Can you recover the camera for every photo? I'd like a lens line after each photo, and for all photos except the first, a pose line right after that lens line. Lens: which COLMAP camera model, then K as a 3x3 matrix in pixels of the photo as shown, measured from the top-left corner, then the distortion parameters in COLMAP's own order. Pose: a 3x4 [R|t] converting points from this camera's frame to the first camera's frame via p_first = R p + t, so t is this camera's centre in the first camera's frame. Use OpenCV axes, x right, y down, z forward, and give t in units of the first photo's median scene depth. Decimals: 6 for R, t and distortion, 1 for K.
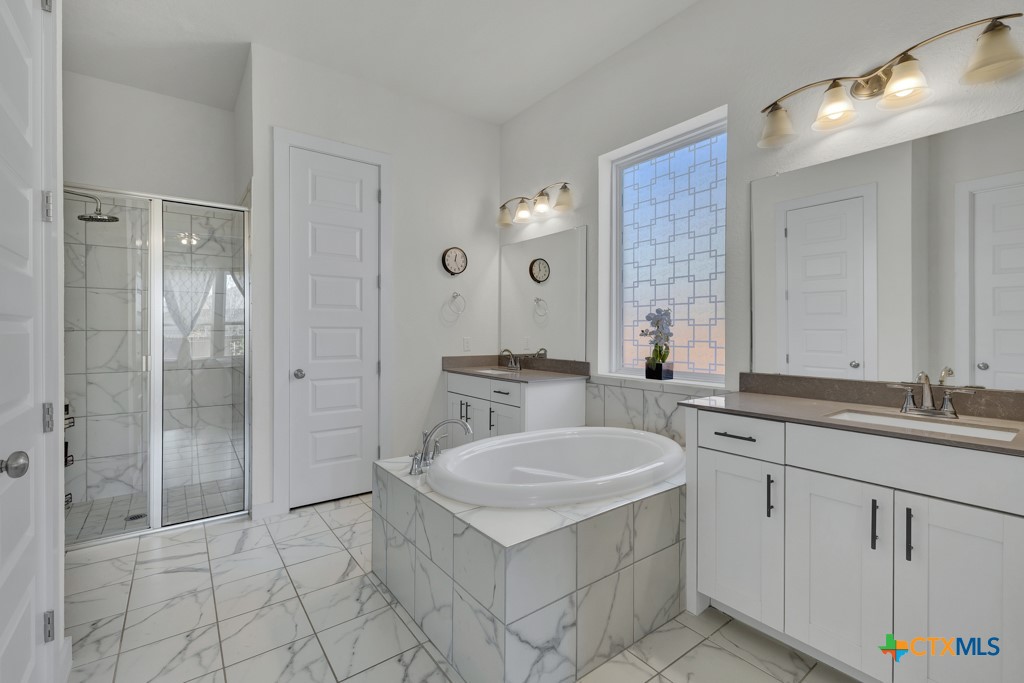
lens RADIAL K [[446.3, 0, 499.9], [0, 446.3, 334.8], [0, 0, 1]] dist [-0.000577, 0.000880]
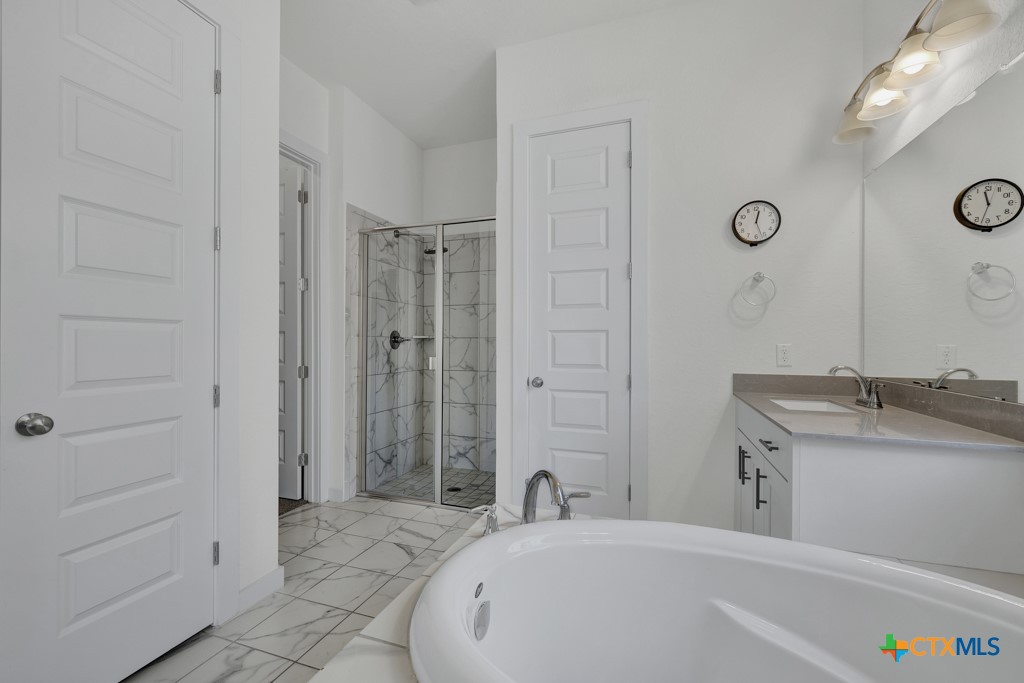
lens RADIAL K [[431.2, 0, 499.8], [0, 431.2, 342.5], [0, 0, 1]] dist [0.000466, 0.000529]
pose [[0.568457, -0.002433, -0.822710, 0.230544], [-0.010770, 0.999888, -0.010399, 0.016261], [0.822643, 0.014773, 0.568367, 0.425027]]
